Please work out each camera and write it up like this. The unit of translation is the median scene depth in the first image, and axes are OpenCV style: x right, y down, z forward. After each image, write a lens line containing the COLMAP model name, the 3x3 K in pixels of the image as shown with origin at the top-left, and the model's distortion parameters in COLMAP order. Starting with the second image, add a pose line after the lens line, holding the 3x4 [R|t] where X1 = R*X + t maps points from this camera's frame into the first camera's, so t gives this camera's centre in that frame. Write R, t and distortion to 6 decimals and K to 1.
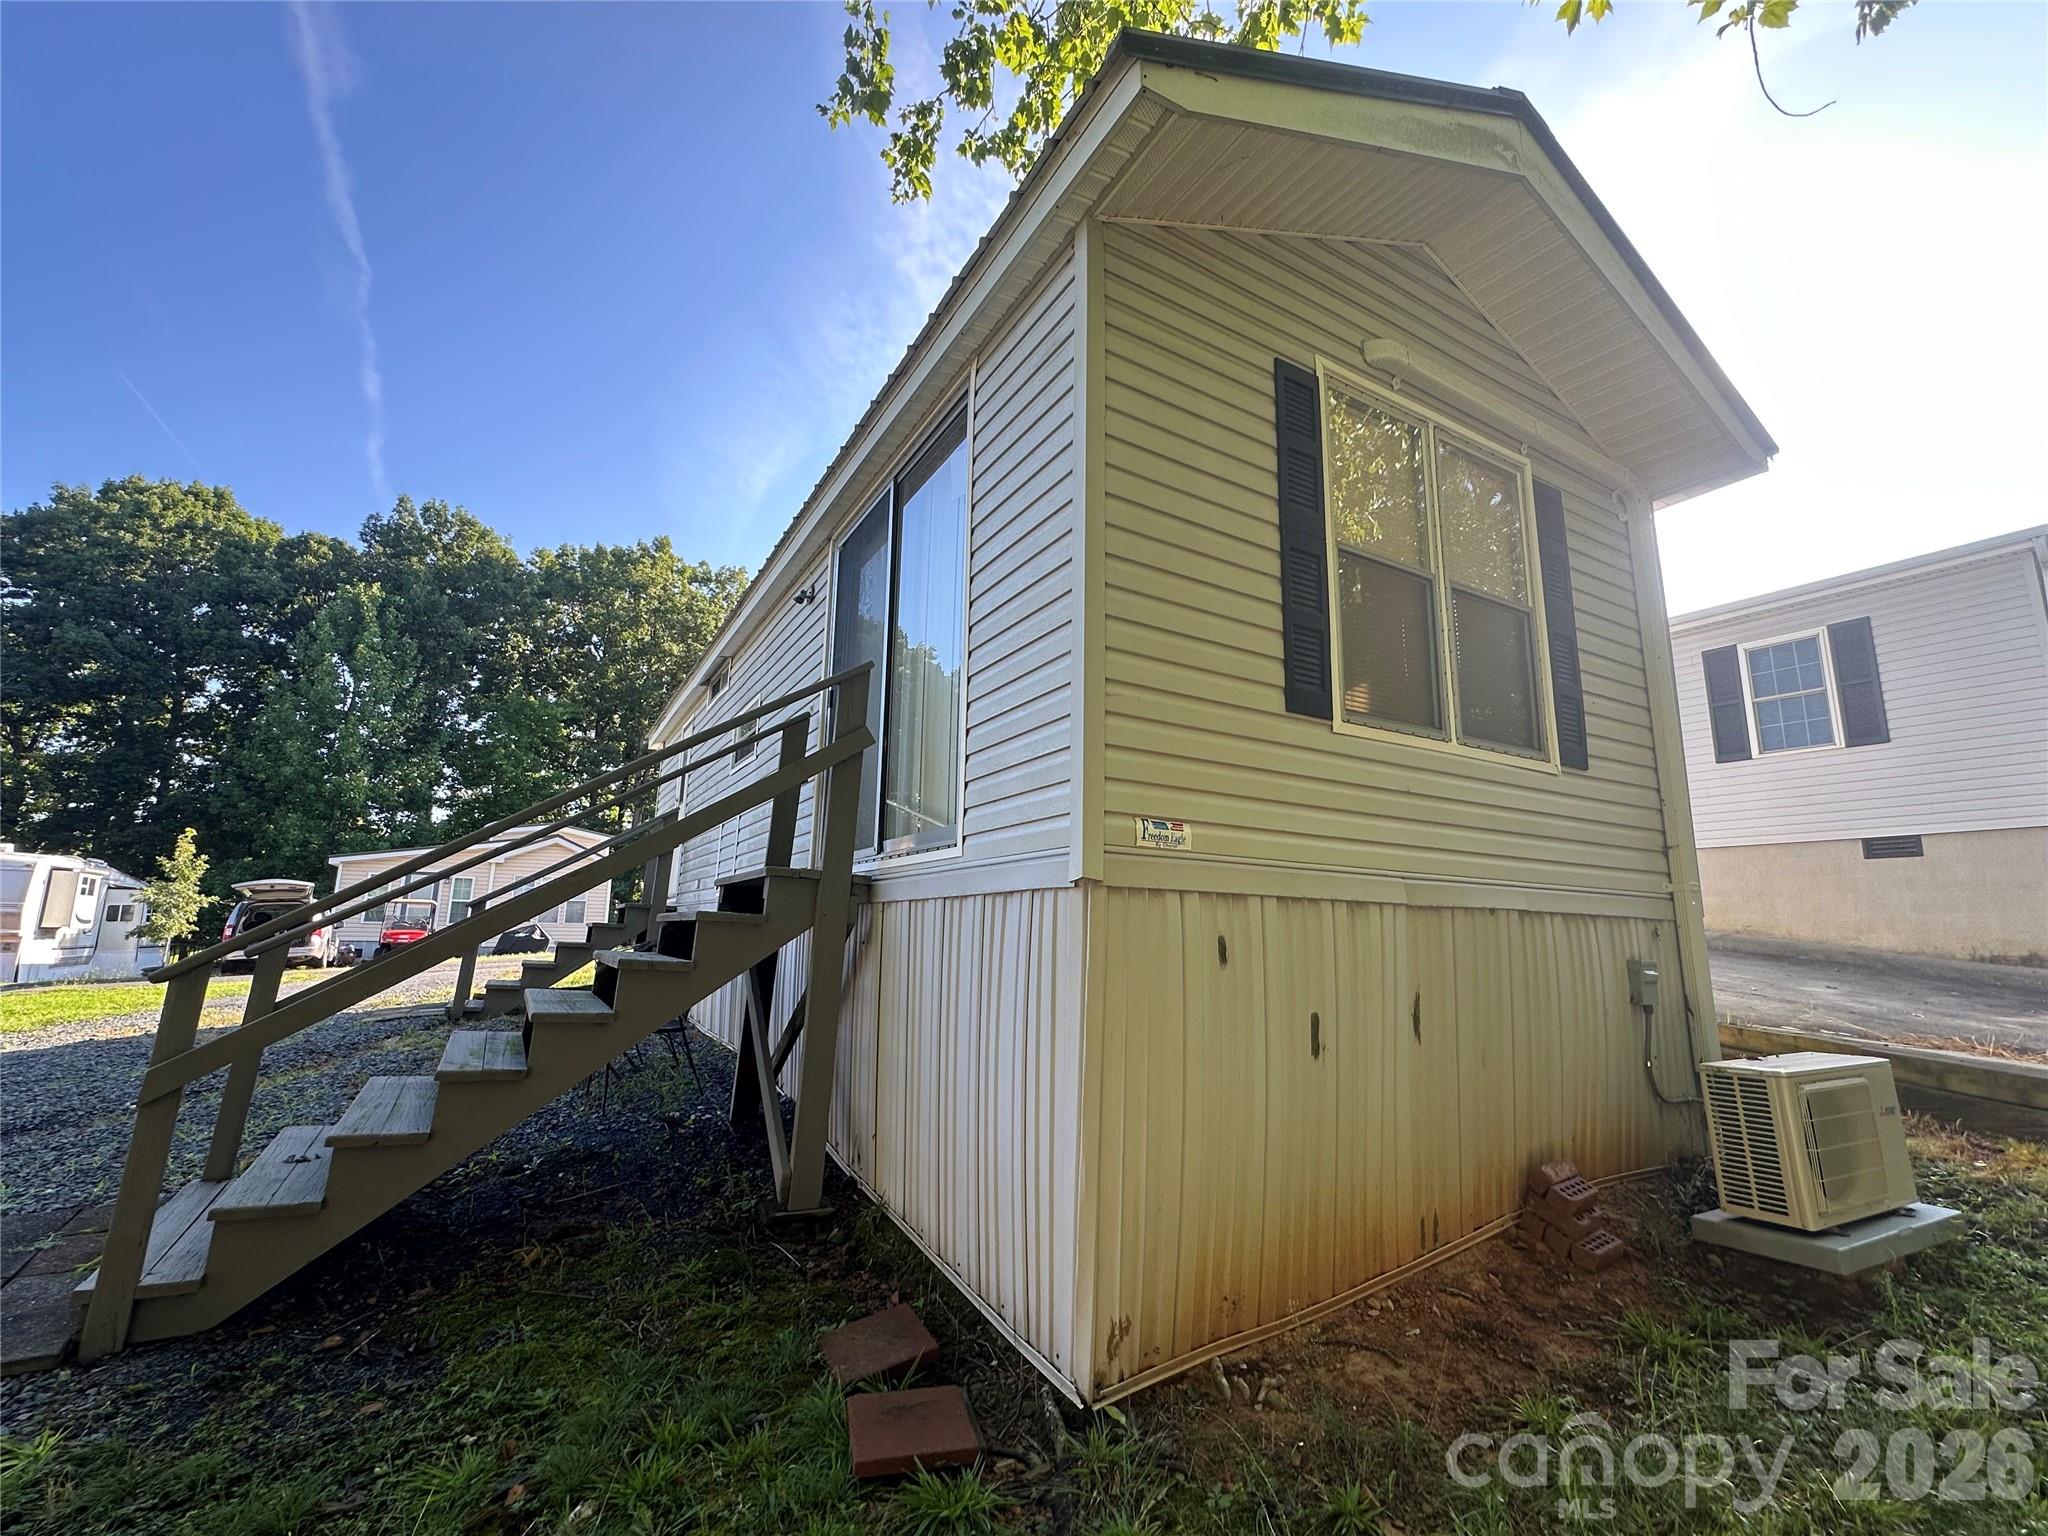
lens RADIAL K [[879.8, 0, 1024.0], [0, 879.8, 768.0], [0, 0, 1]] dist [0.001346, 0.000057]
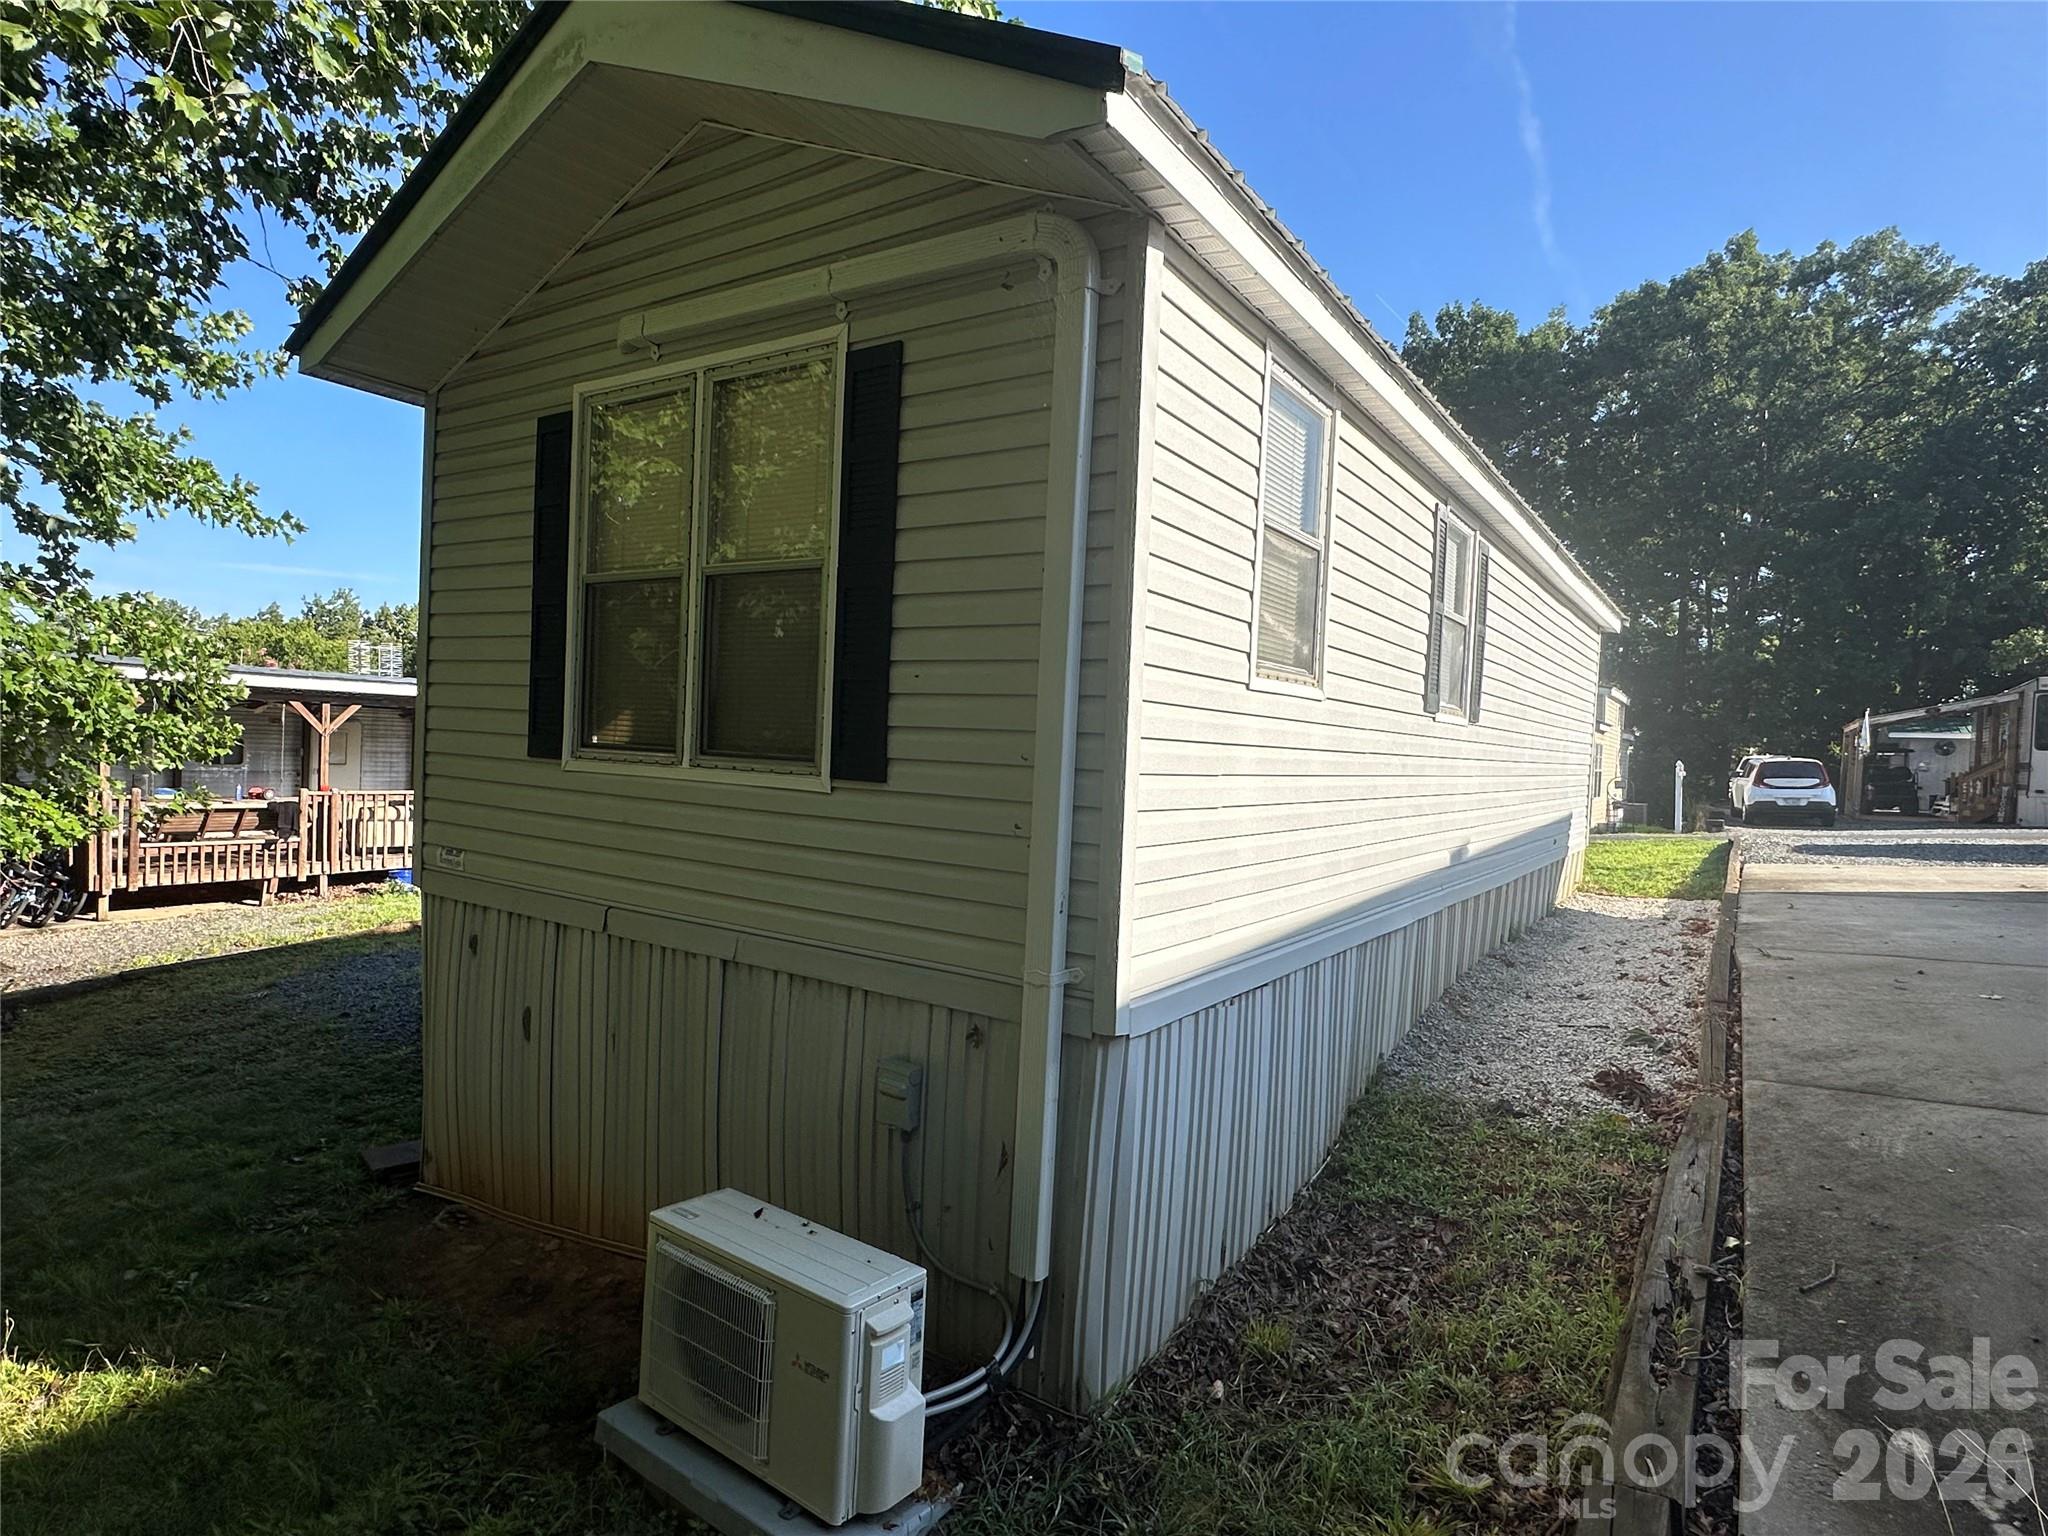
lens RADIAL K [[1121.7, 0, 1024.0], [0, 1121.7, 768.0], [0, 0, 1]] dist [-0.002789, -0.000404]
pose [[0.451425, 0.018859, -0.892110, 1.719337], [0.134406, 0.986933, 0.088876, -0.083009], [0.882128, -0.160026, 0.442992, 0.819388]]
